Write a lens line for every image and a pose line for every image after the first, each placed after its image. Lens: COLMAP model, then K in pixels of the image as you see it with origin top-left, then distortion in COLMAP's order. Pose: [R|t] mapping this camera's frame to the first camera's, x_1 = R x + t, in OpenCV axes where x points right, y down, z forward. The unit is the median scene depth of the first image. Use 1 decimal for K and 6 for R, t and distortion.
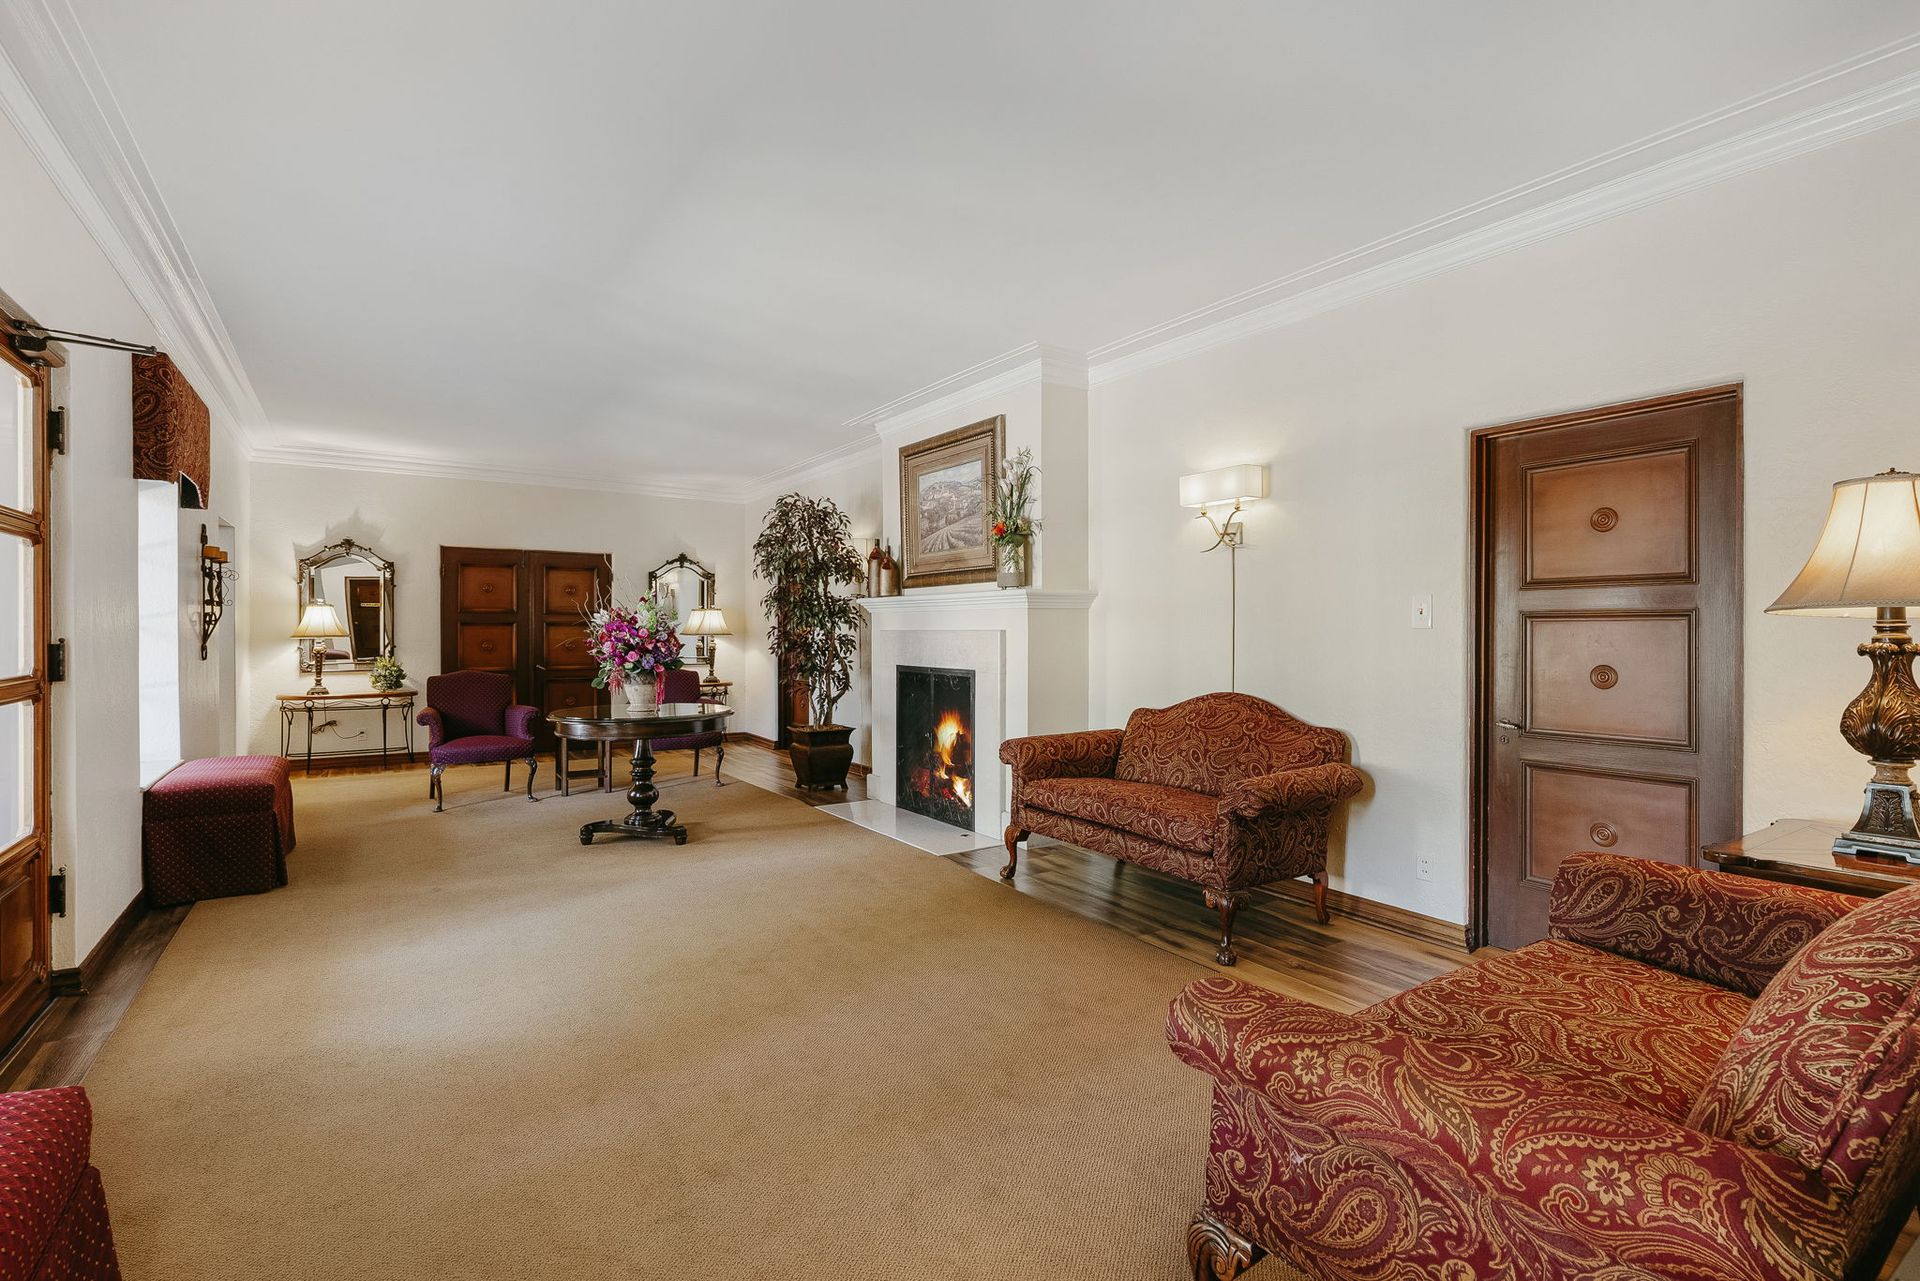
lens RADIAL K [[856.9, 0, 958.3], [0, 856.9, 630.1], [0, 0, 1]] dist [-0.000782, 0.000580]
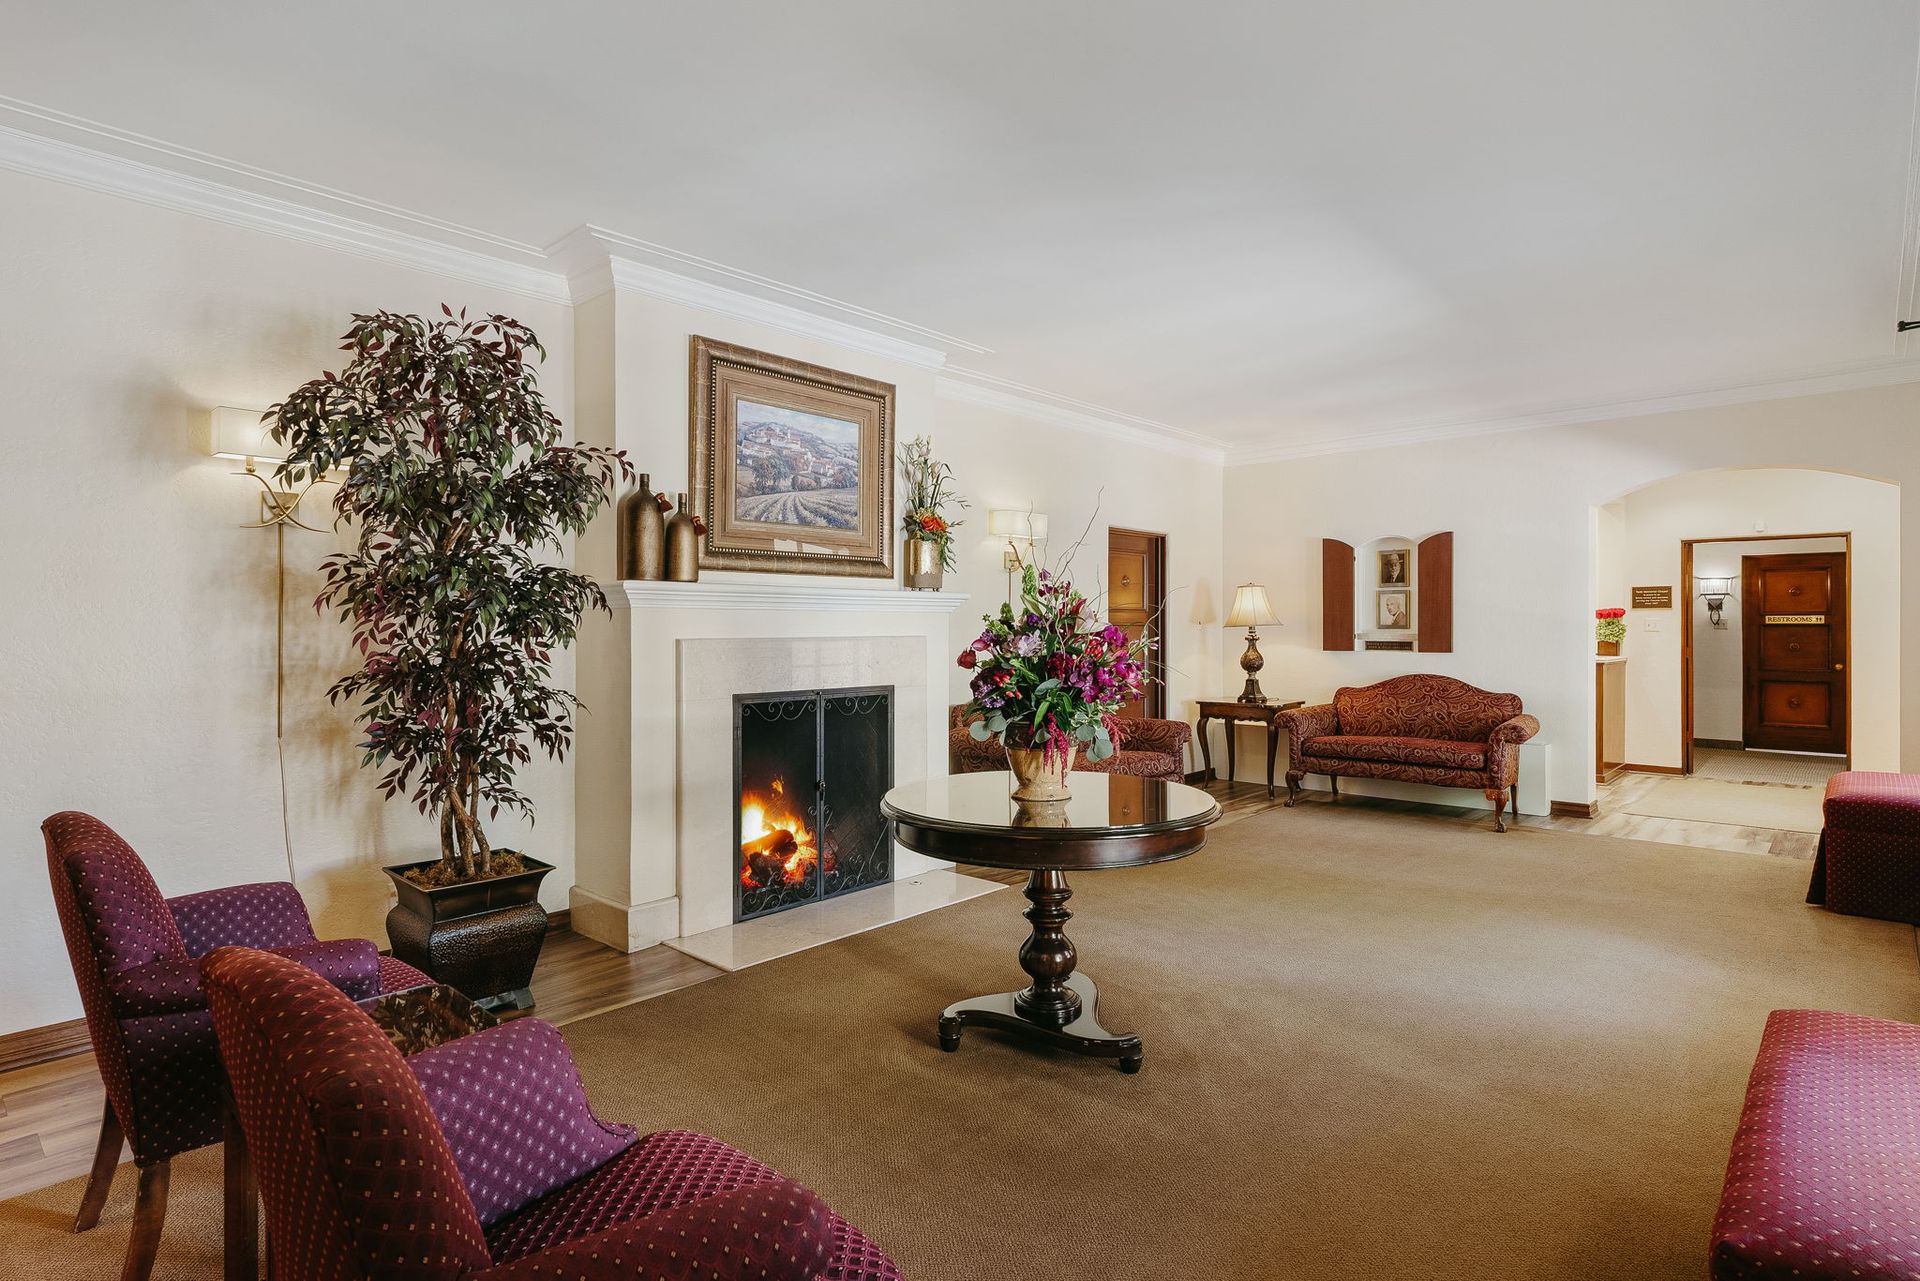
lens RADIAL K [[979.6, 0, 959.5], [0, 979.6, 626.1], [0, 0, 1]] dist [-0.000490, 0.001334]
pose [[-0.216756, 0.001983, 0.976224, -0.776992], [0.004994, 0.999987, -0.000922, -0.007413], [-0.976213, 0.004675, -0.216763, 0.969956]]
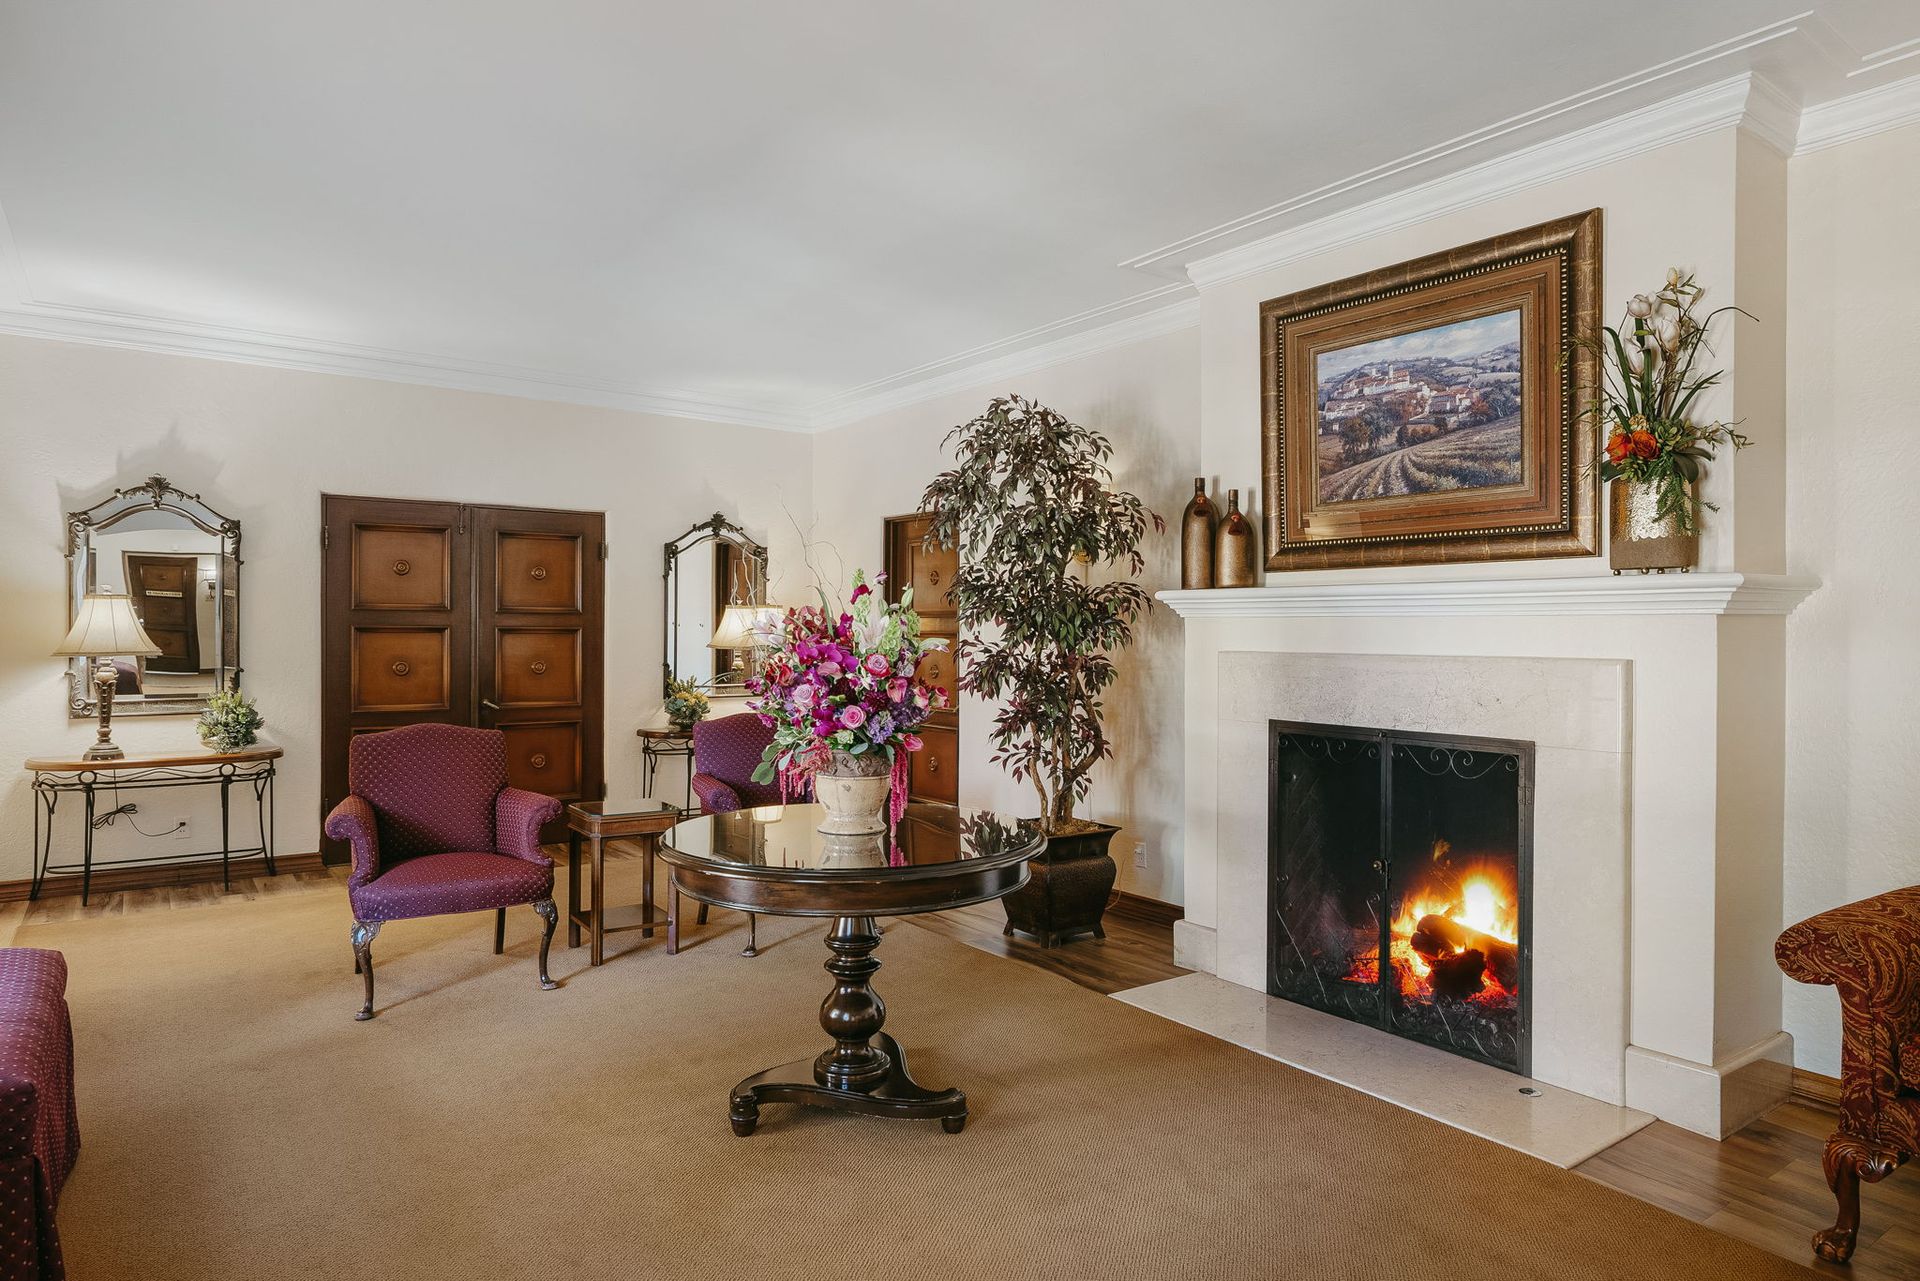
lens RADIAL K [[1100.2, 0, 963.6], [0, 1100.2, 637.7], [0, 0, 1]] dist [-0.002442, 0.000476]
pose [[0.999224, 0.004771, 0.039090, -0.275226], [-0.004989, 0.999972, 0.005488, -0.011289], [-0.039063, -0.005679, 0.999221, 0.337266]]
